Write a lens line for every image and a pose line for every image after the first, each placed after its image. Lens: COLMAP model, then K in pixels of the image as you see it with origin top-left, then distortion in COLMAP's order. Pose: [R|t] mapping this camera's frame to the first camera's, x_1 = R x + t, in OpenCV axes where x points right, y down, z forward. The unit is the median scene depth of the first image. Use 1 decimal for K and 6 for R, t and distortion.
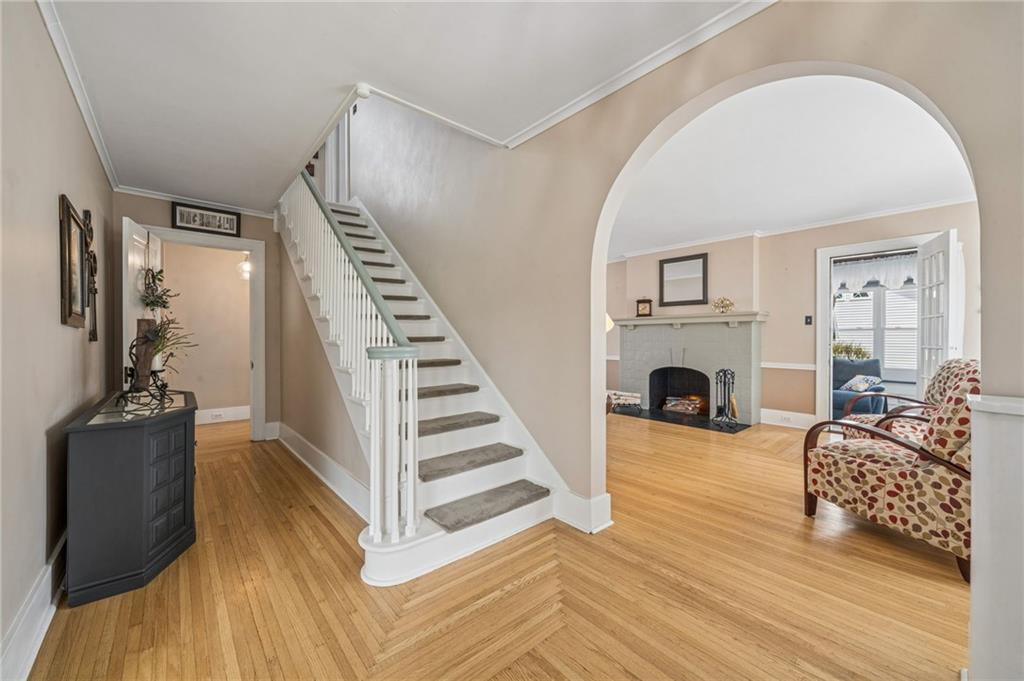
lens RADIAL K [[393.0, 0, 510.5], [0, 393.0, 338.9], [0, 0, 1]] dist [0.000584, 0.000021]
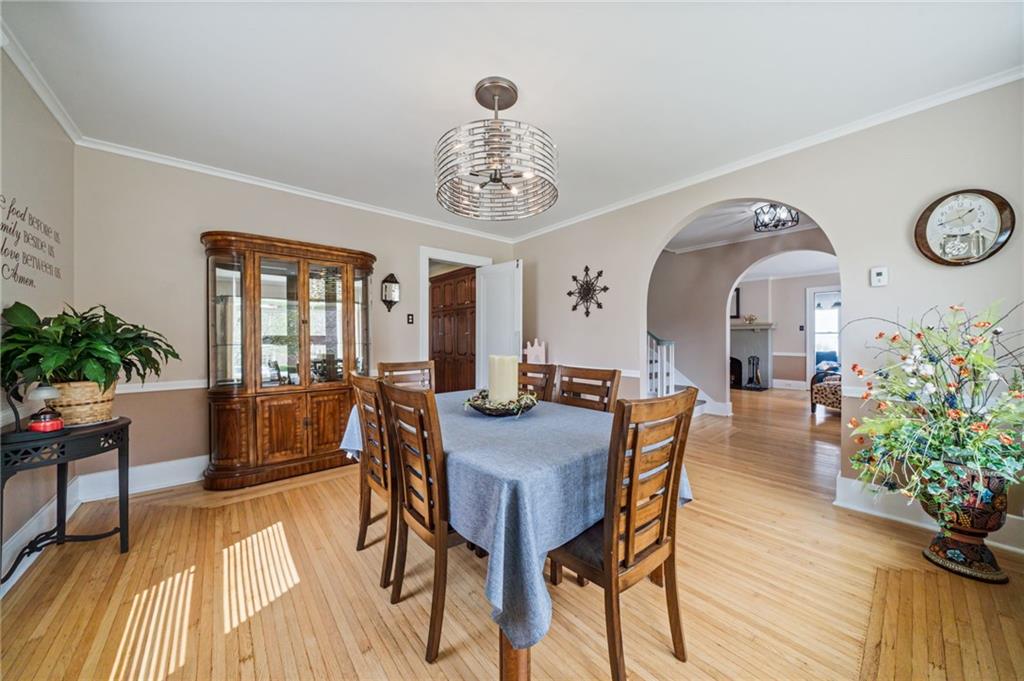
lens RADIAL K [[345.7, 0, 513.9], [0, 345.7, 340.3], [0, 0, 1]] dist [0.002343, 0.000022]
pose [[0.999989, -0.003622, -0.003030, -0.512648], [0.003626, 0.999993, 0.001257, 0.001188], [0.003026, -0.001268, 0.999995, -0.540733]]
